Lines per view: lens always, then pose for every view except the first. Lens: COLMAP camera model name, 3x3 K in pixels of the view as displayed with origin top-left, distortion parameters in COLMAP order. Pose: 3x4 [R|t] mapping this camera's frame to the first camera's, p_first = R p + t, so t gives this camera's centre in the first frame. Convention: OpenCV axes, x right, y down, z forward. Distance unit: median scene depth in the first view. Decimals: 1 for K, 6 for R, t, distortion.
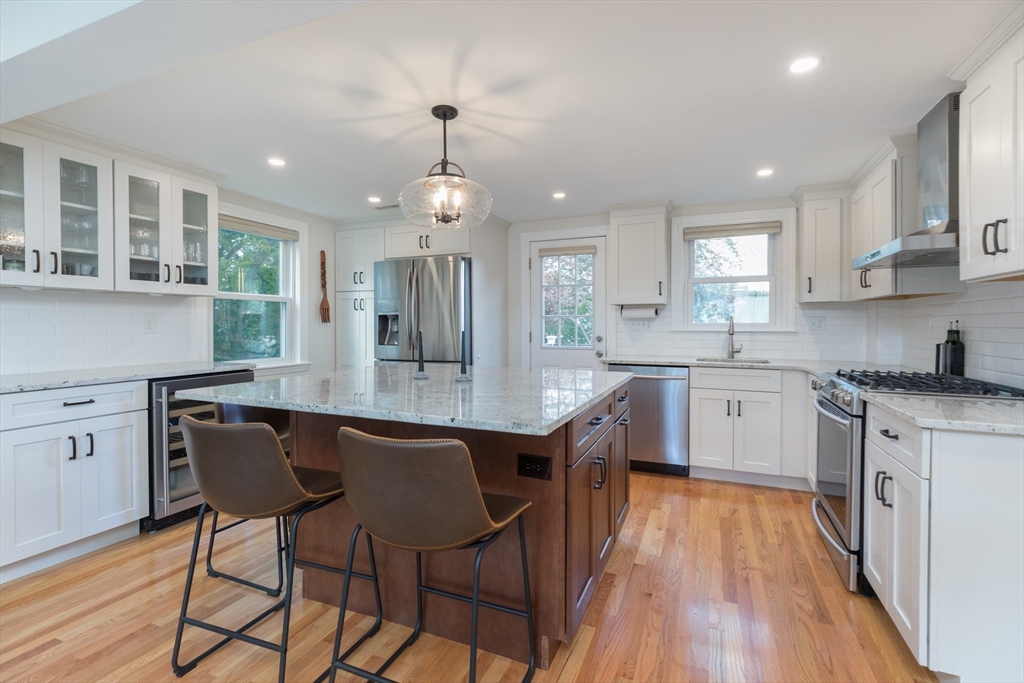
lens RADIAL K [[483.2, 0, 498.7], [0, 483.2, 326.9], [0, 0, 1]] dist [0.009226, -0.000247]
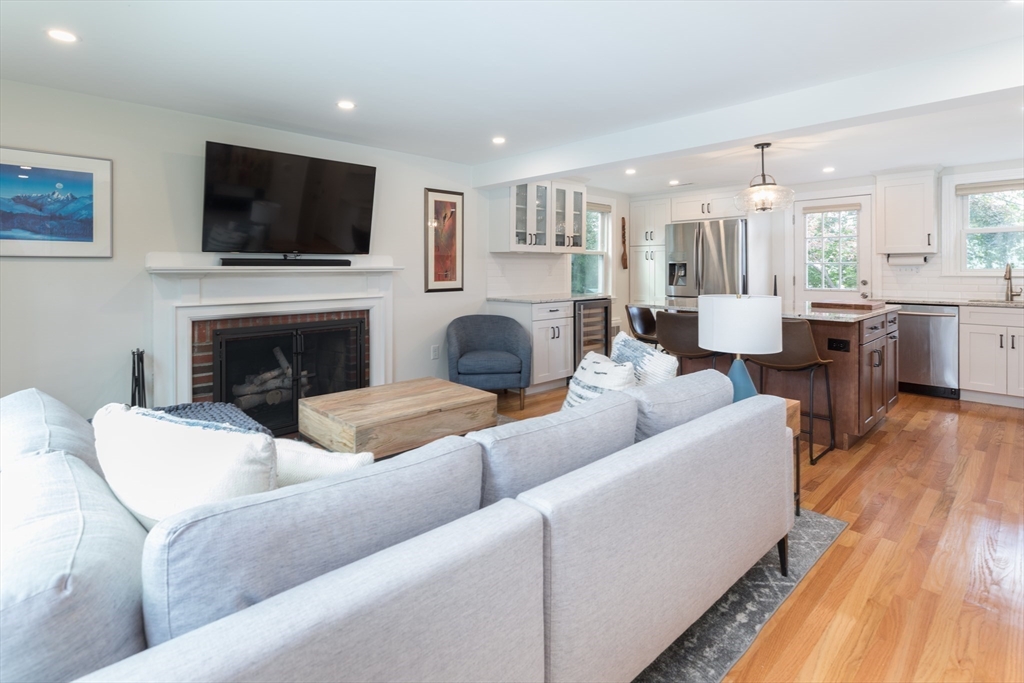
lens RADIAL K [[512.2, 0, 492.5], [0, 512.2, 268.5], [0, 0, 1]] dist [0.010272, -0.000485]
pose [[0.922496, -0.001898, -0.386002, -0.189572], [-0.000669, 0.999979, -0.006514, -0.000710], [0.386006, 0.006268, 0.922475, -0.666177]]
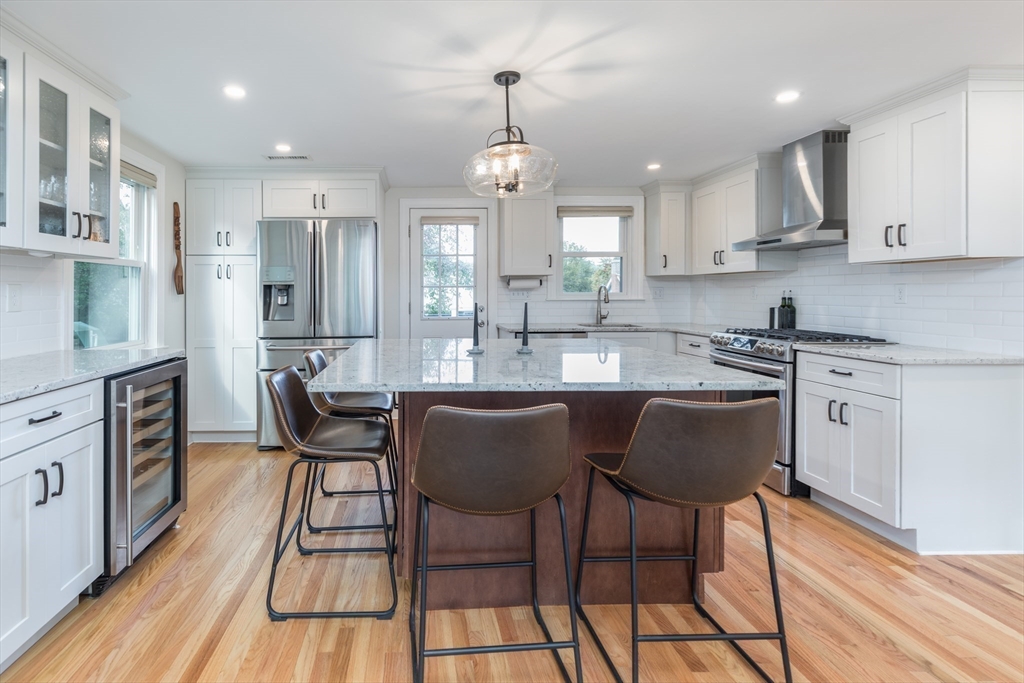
lens RADIAL K [[512.2, 0, 446.8], [0, 512.2, 291.9], [0, 0, 1]] dist [0.010272, -0.000485]
pose [[0.900492, -0.003364, 0.434859, -0.440794], [0.007326, 0.999946, -0.007435, -0.003999], [-0.434811, 0.009881, 0.900468, 0.082495]]
